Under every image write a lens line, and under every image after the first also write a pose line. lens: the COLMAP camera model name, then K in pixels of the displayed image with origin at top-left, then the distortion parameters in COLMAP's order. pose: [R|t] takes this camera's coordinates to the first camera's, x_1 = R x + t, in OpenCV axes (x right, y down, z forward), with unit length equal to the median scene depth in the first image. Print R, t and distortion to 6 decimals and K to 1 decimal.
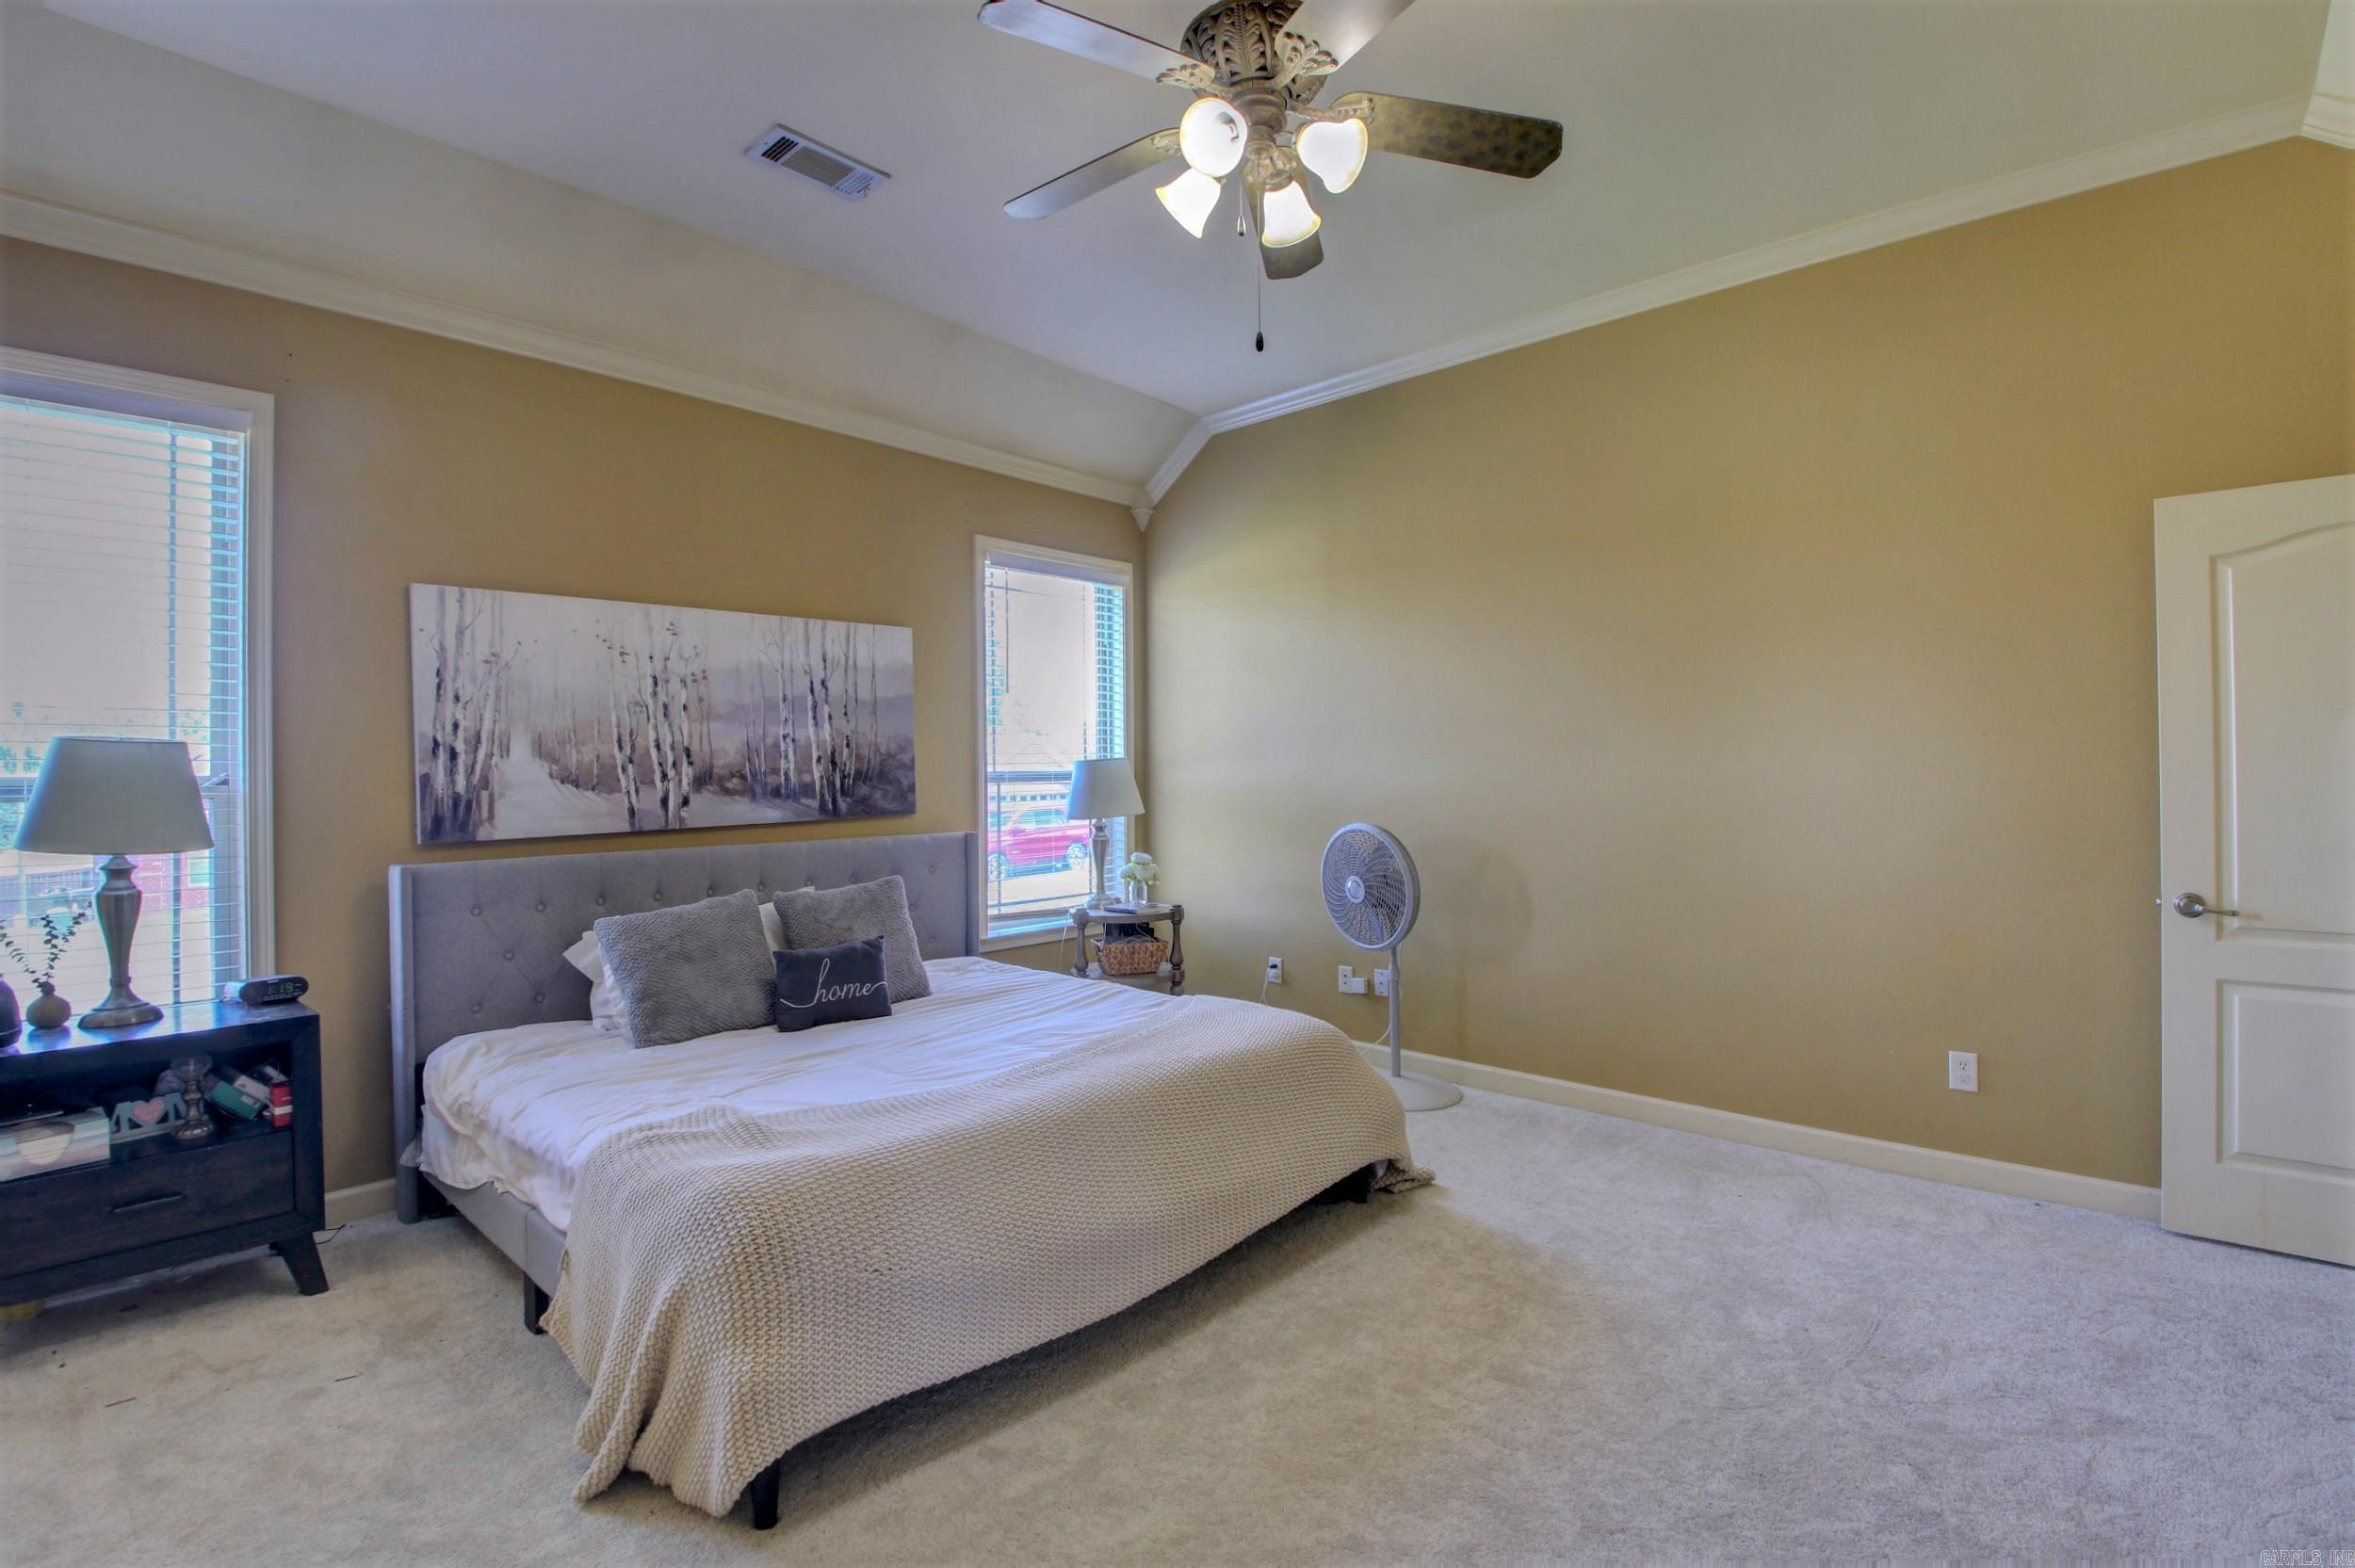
lens RADIAL K [[1110.5, 0, 1161.0], [0, 1110.5, 772.1], [0, 0, 1]] dist [-0.000423, -0.013714]
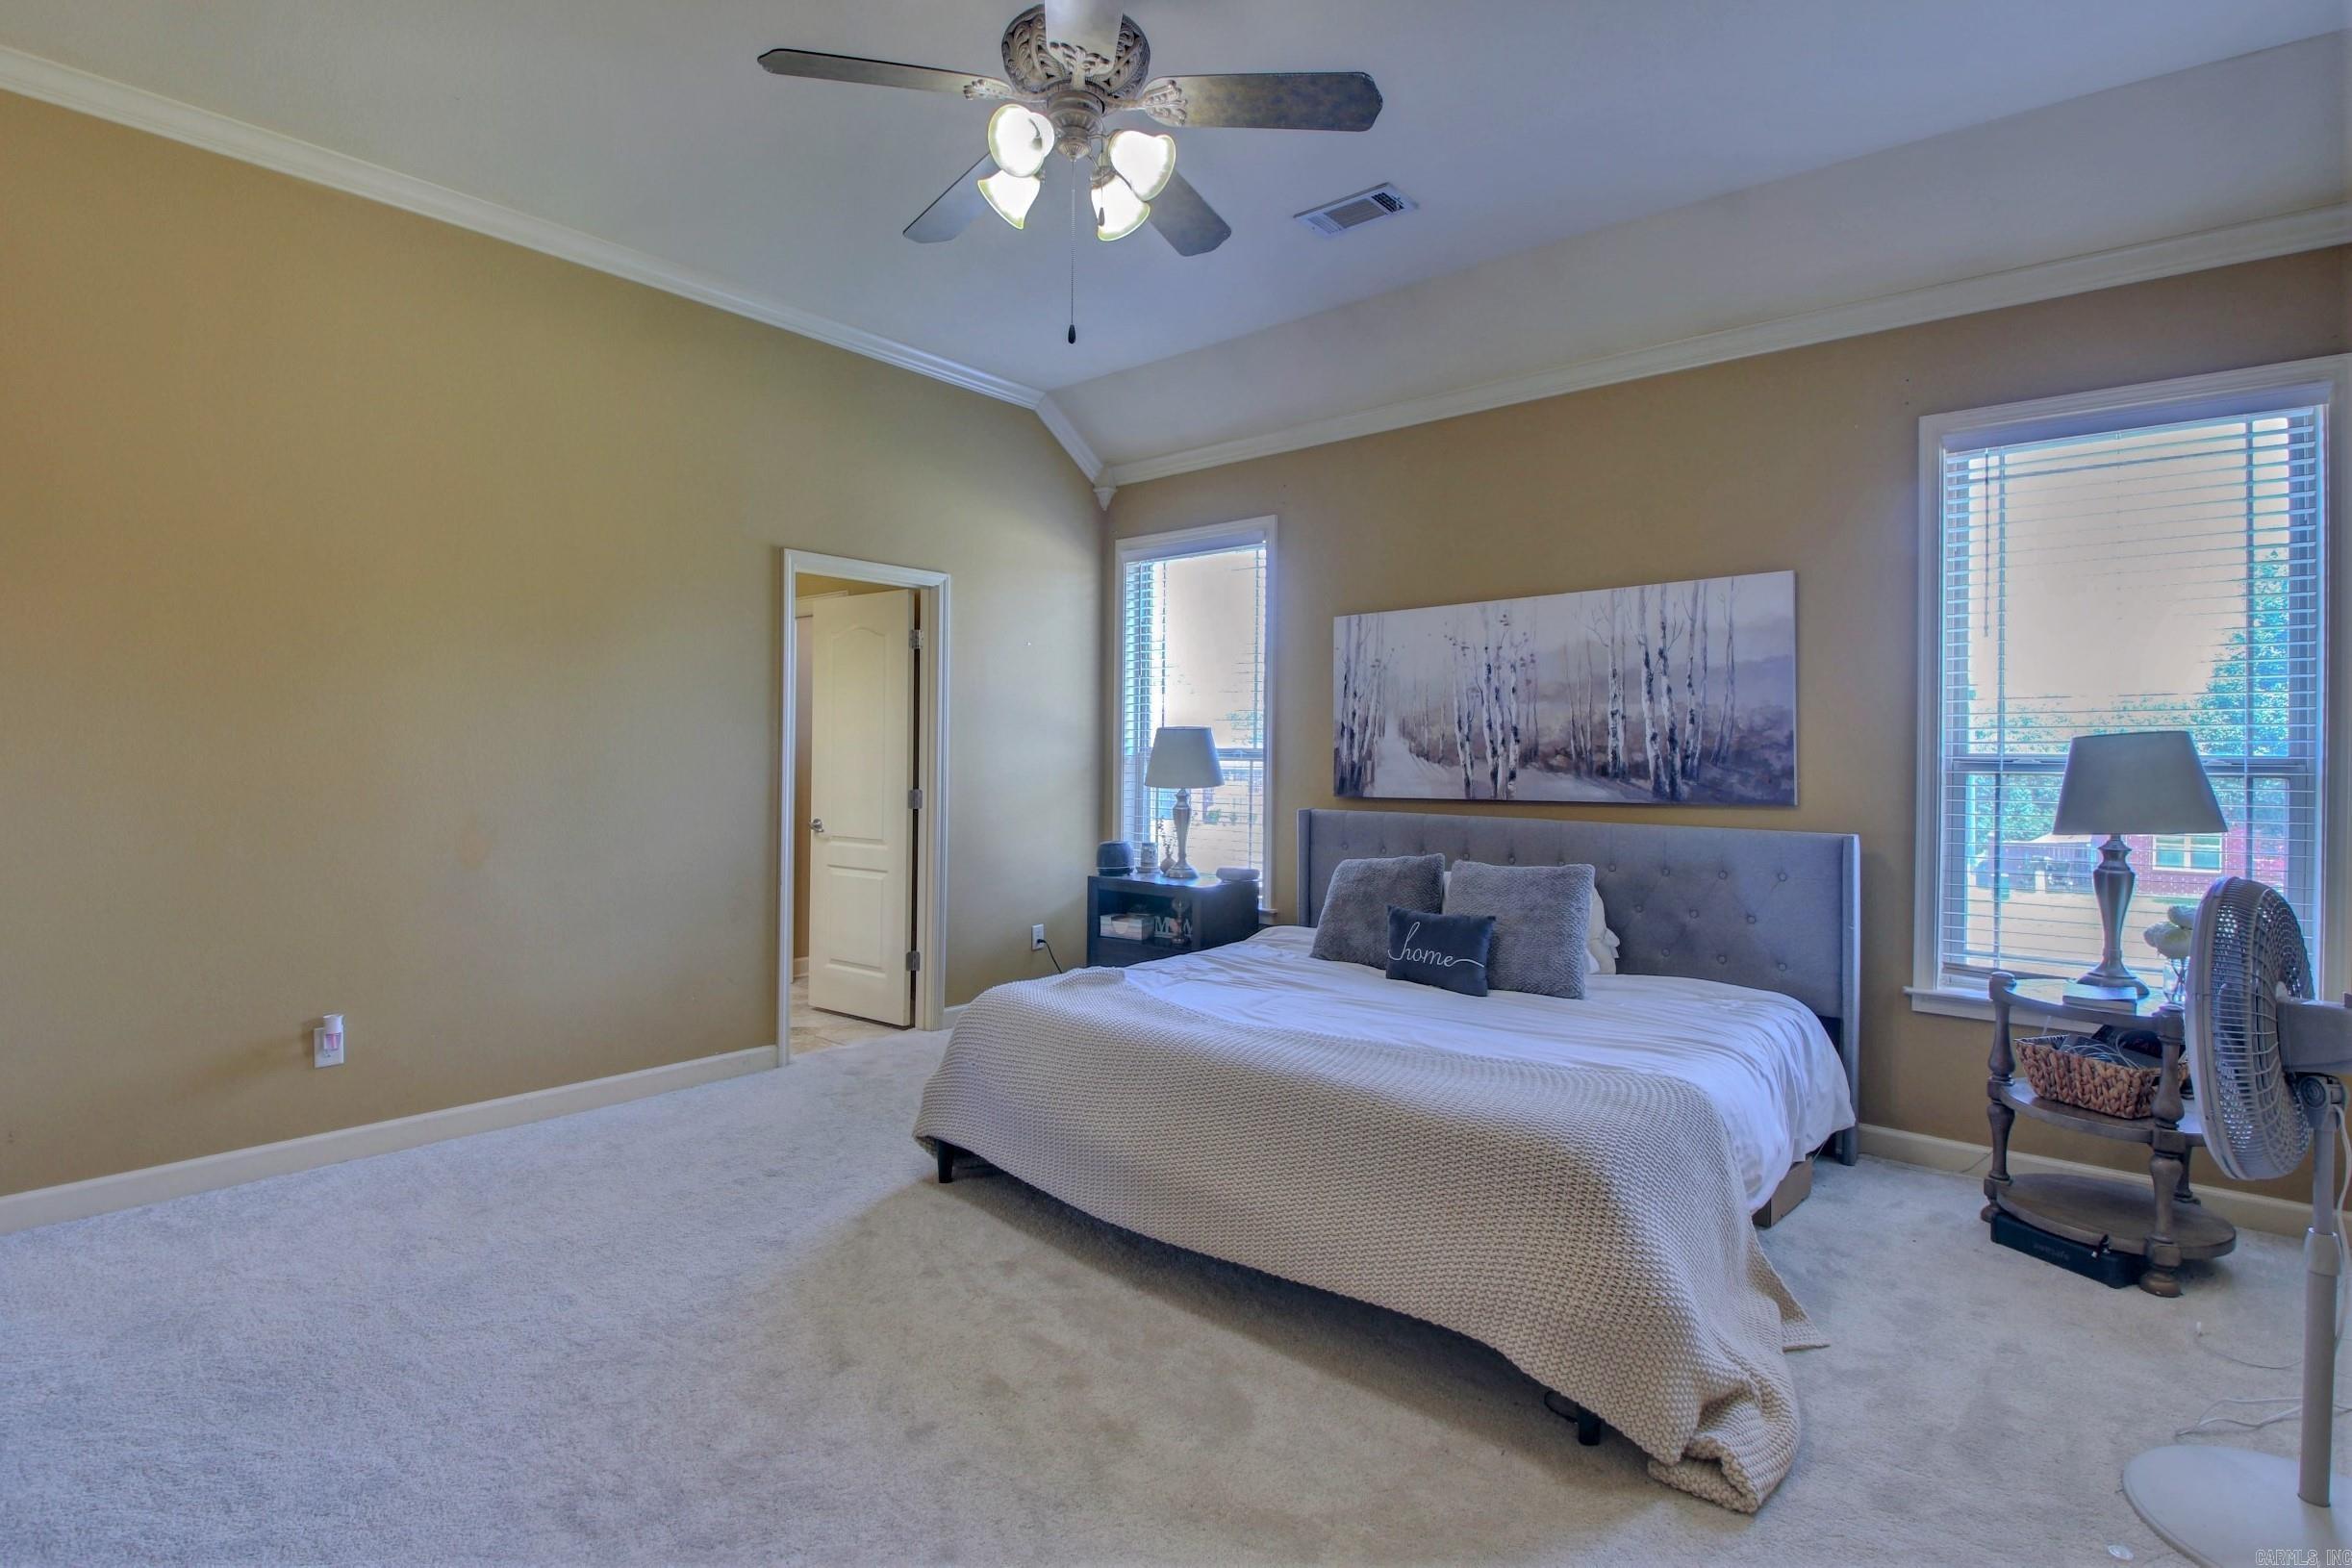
lens RADIAL K [[1109.3, 0, 1160.3], [0, 1109.3, 767.3], [0, 0, 1]] dist [-0.000423, -0.013714]
pose [[0.013405, 0.021230, -0.999685, 0.655229], [-0.012834, 0.999696, 0.021058, -0.000587], [0.999828, 0.012547, 0.013674, 0.629799]]
